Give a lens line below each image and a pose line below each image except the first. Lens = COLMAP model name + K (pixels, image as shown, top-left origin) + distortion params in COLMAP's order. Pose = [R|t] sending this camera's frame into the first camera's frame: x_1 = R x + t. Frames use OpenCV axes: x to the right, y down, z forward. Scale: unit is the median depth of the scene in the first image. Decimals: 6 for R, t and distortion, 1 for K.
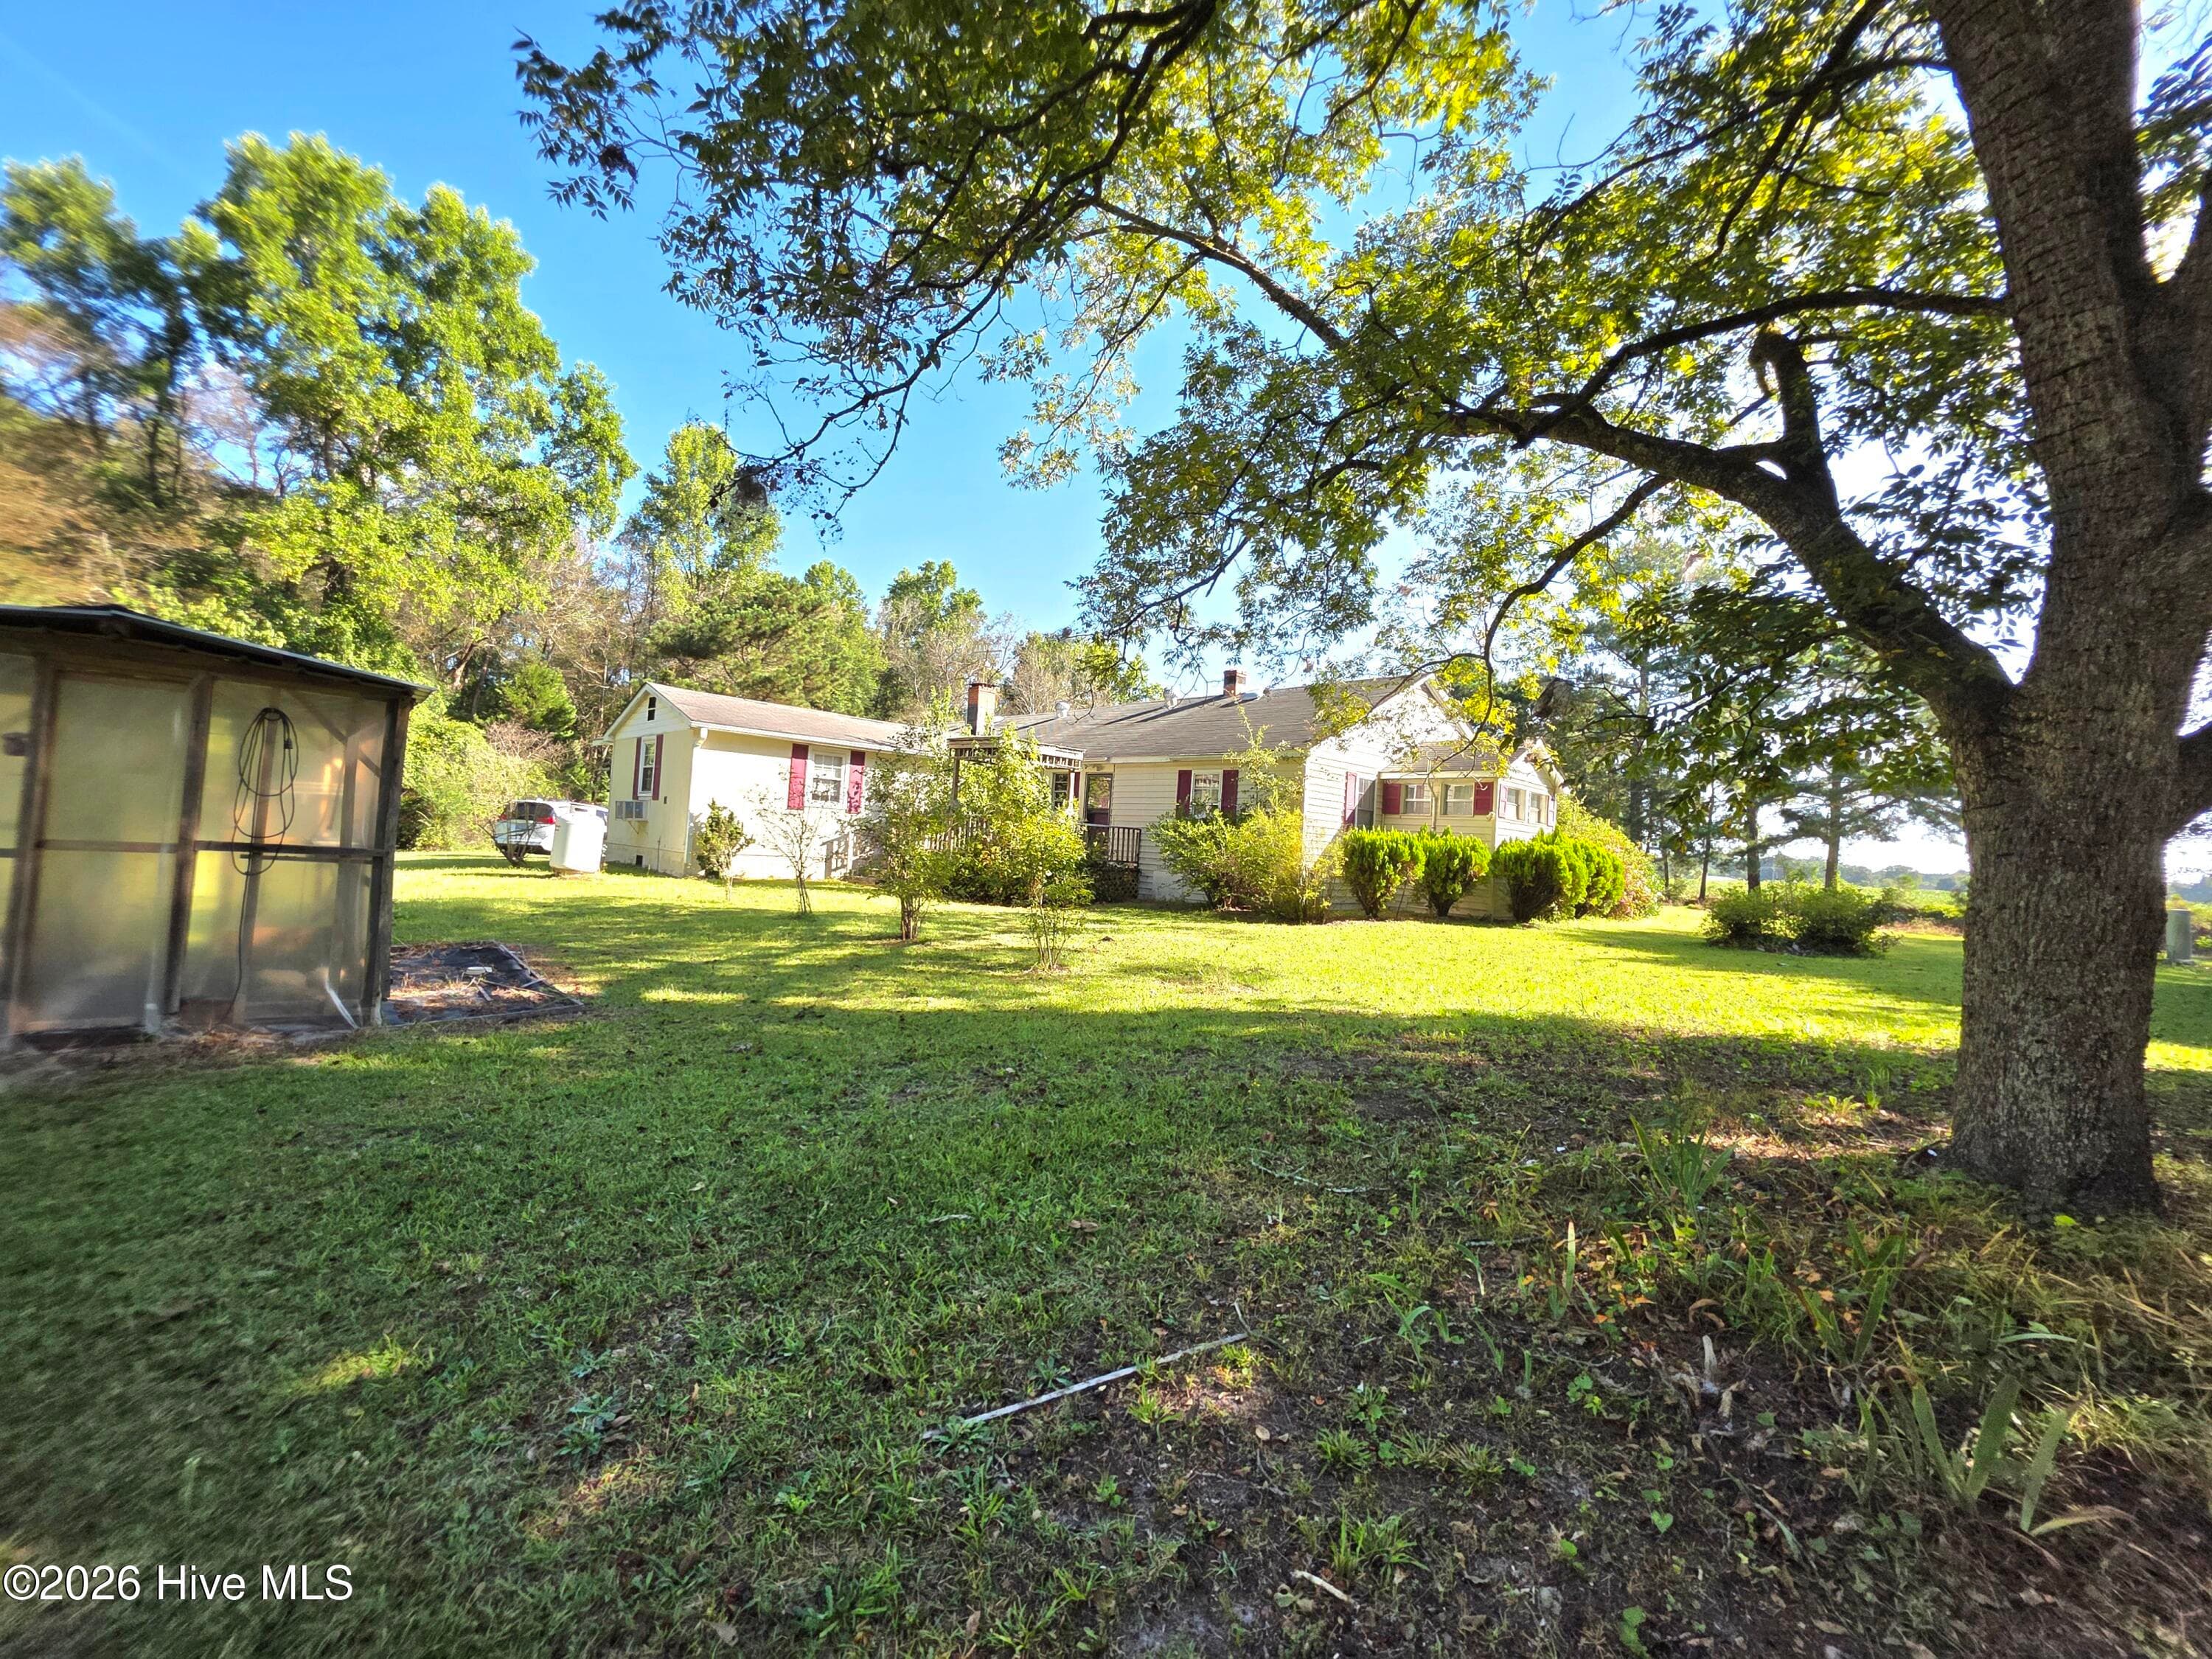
lens RADIAL K [[891.7, 0, 1099.1], [0, 891.7, 806.4], [0, 0, 1]] dist [-0.000271, -0.000469]
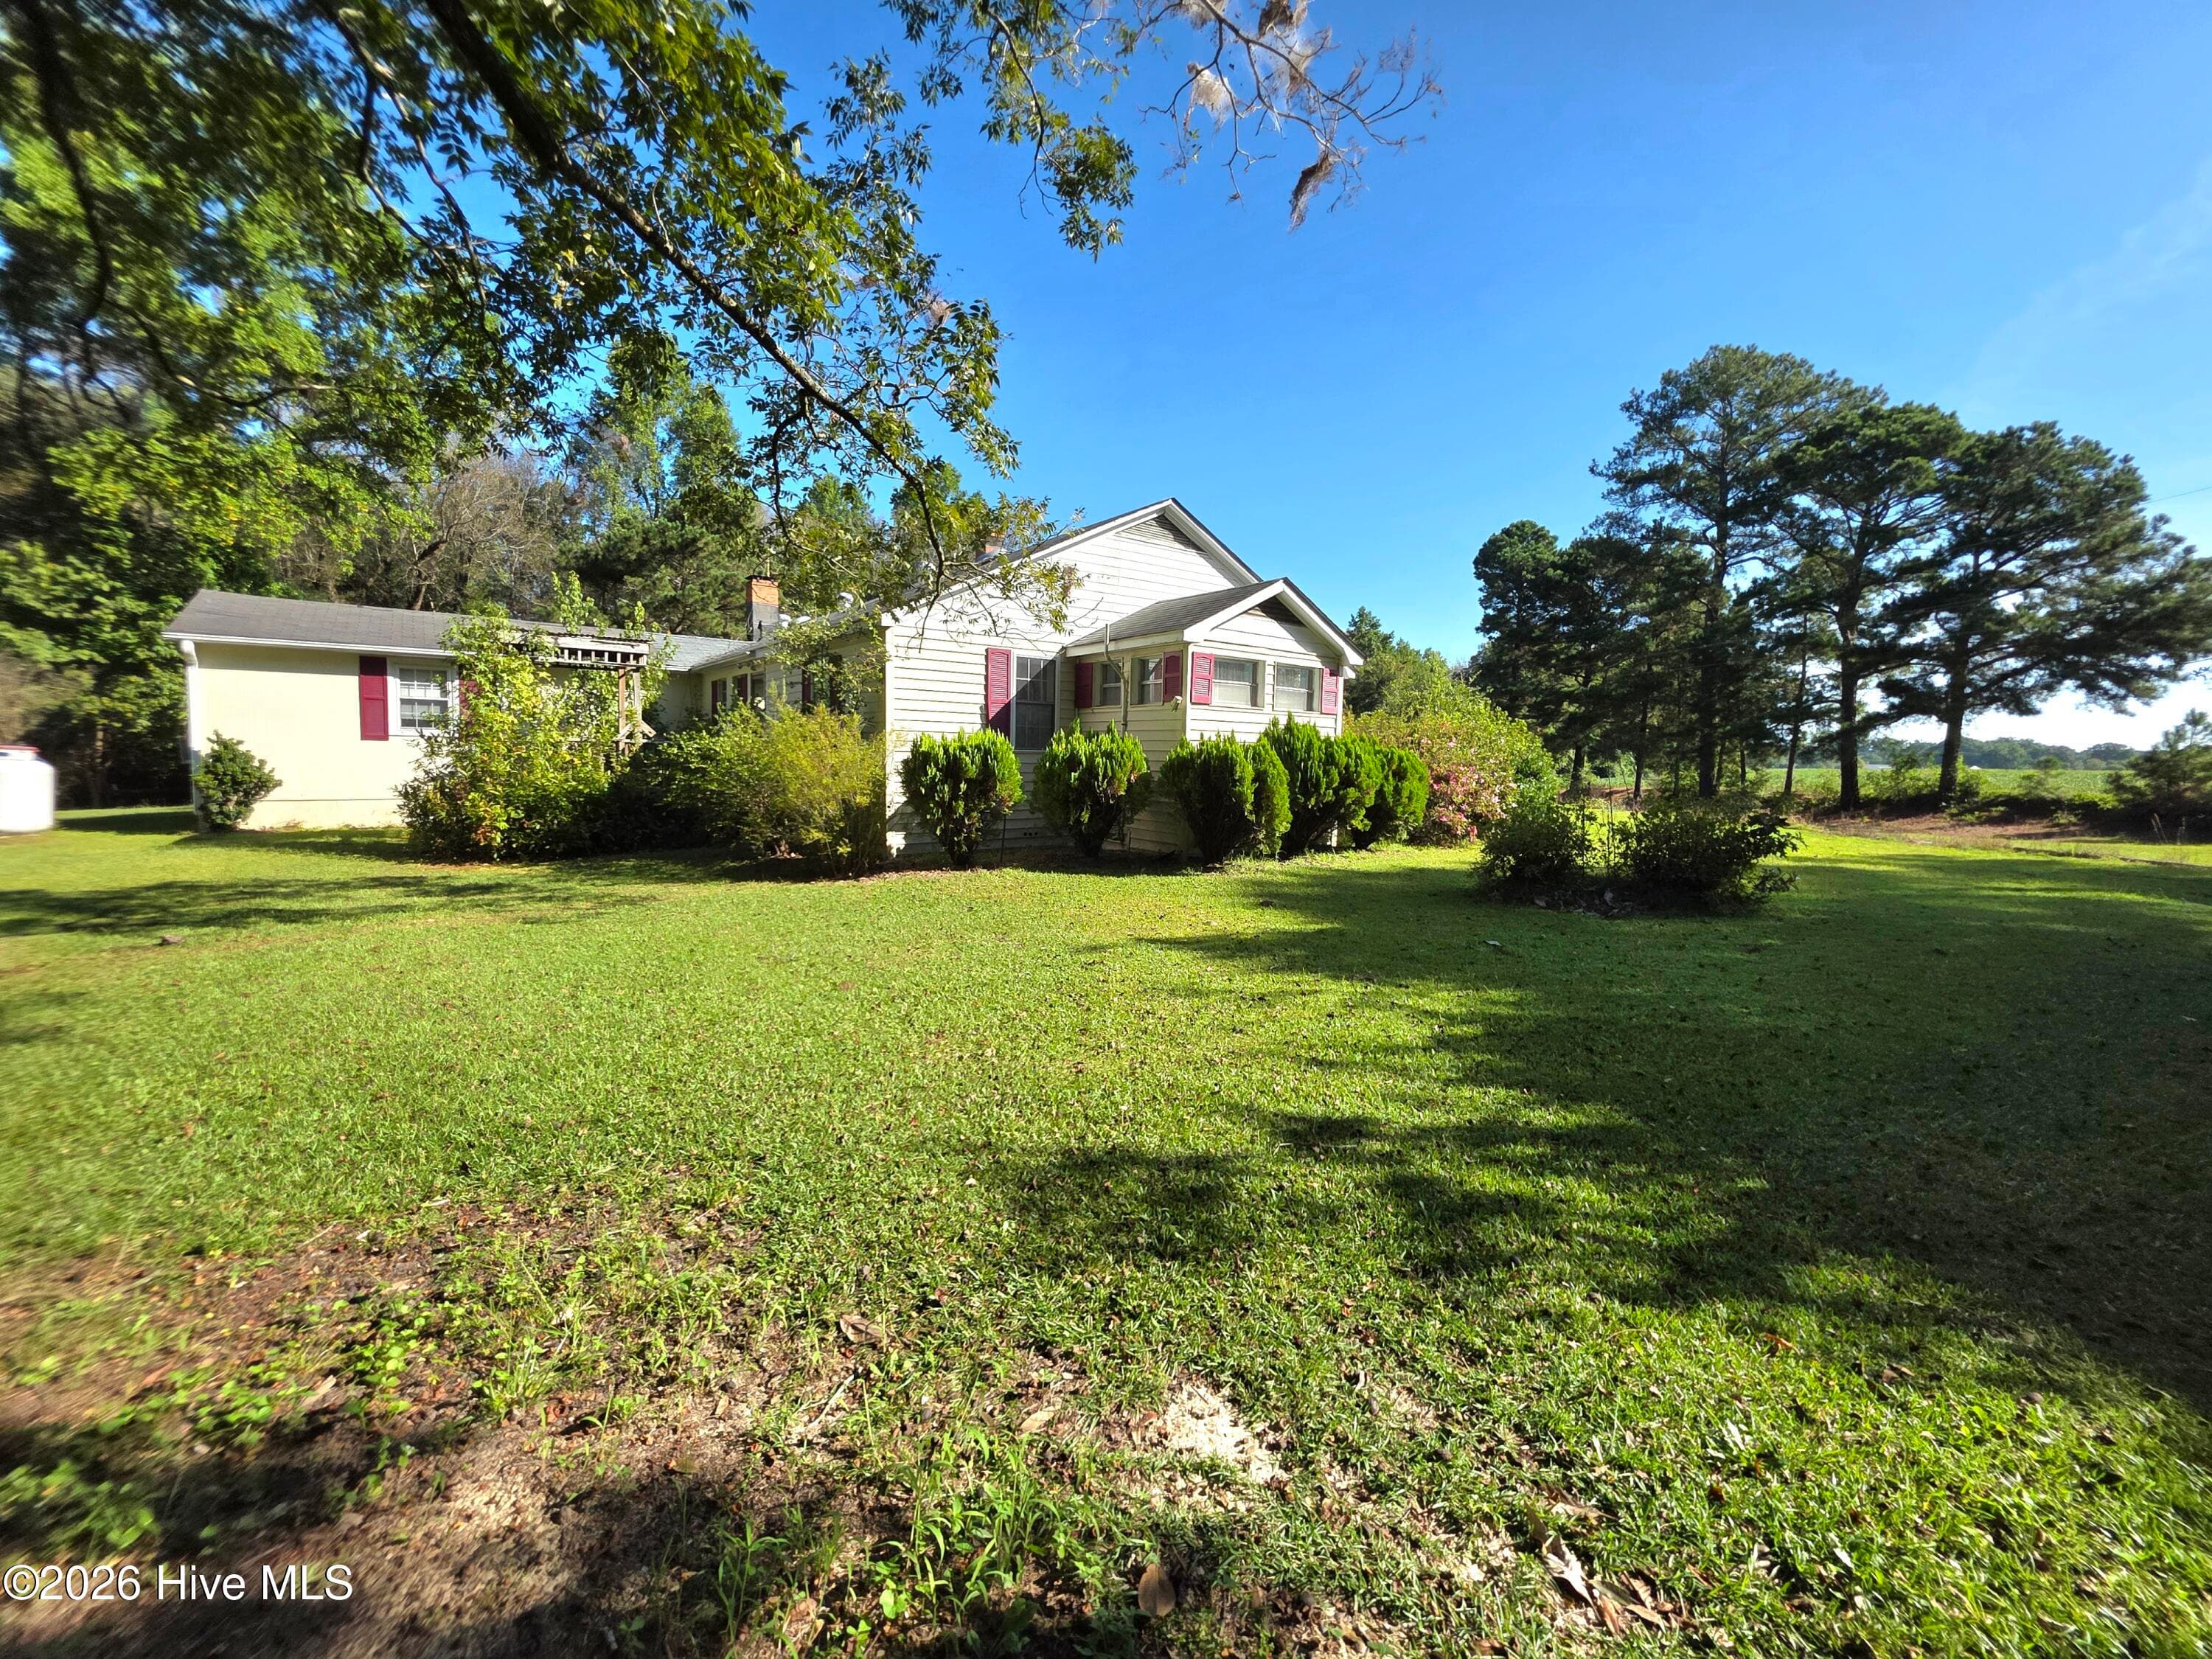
lens RADIAL K [[877.6, 0, 1102.7], [0, 877.6, 810.2], [0, 0, 1]] dist [-0.000699, -0.000641]
pose [[0.991258, -0.035392, -0.127105, 0.227021], [0.047909, 0.994149, 0.096809, 0.011500], [0.122935, -0.102052, 0.987154, 0.173628]]
